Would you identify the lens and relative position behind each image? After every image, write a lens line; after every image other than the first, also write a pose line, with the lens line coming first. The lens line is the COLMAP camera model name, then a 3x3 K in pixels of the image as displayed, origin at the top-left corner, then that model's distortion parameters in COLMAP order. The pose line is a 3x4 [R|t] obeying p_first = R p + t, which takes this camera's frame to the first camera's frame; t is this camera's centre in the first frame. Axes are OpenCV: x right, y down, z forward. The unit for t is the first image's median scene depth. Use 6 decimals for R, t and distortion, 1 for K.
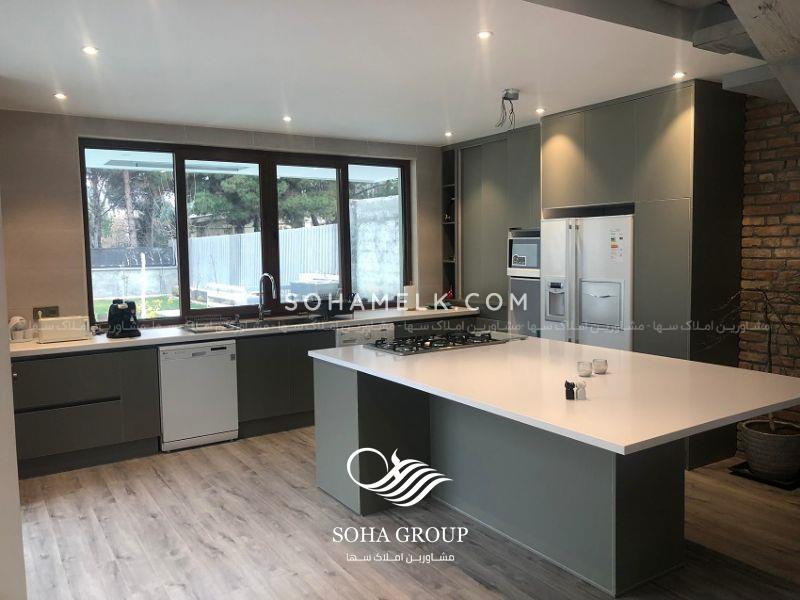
lens RADIAL K [[658.8, 0, 404.4], [0, 658.8, 295.8], [0, 0, 1]] dist [0.029586, 0.003229]
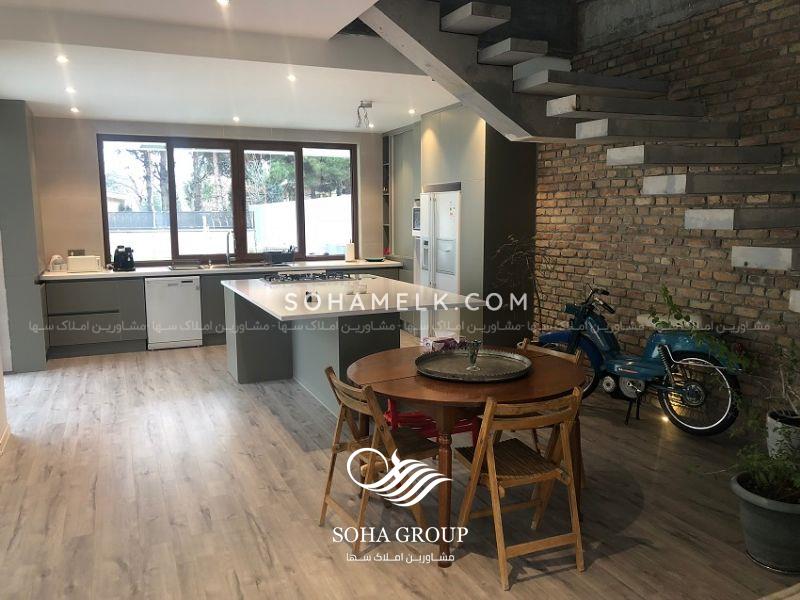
lens RADIAL K [[658.8, 0, 395.1], [0, 658.8, 301.8], [0, 0, 1]] dist [0.029586, 0.003229]
pose [[0.985890, 0.034026, -0.163898, 0.412580], [-0.024362, 0.997864, 0.060617, 0.025778], [0.165610, -0.055769, 0.984613, -0.351812]]
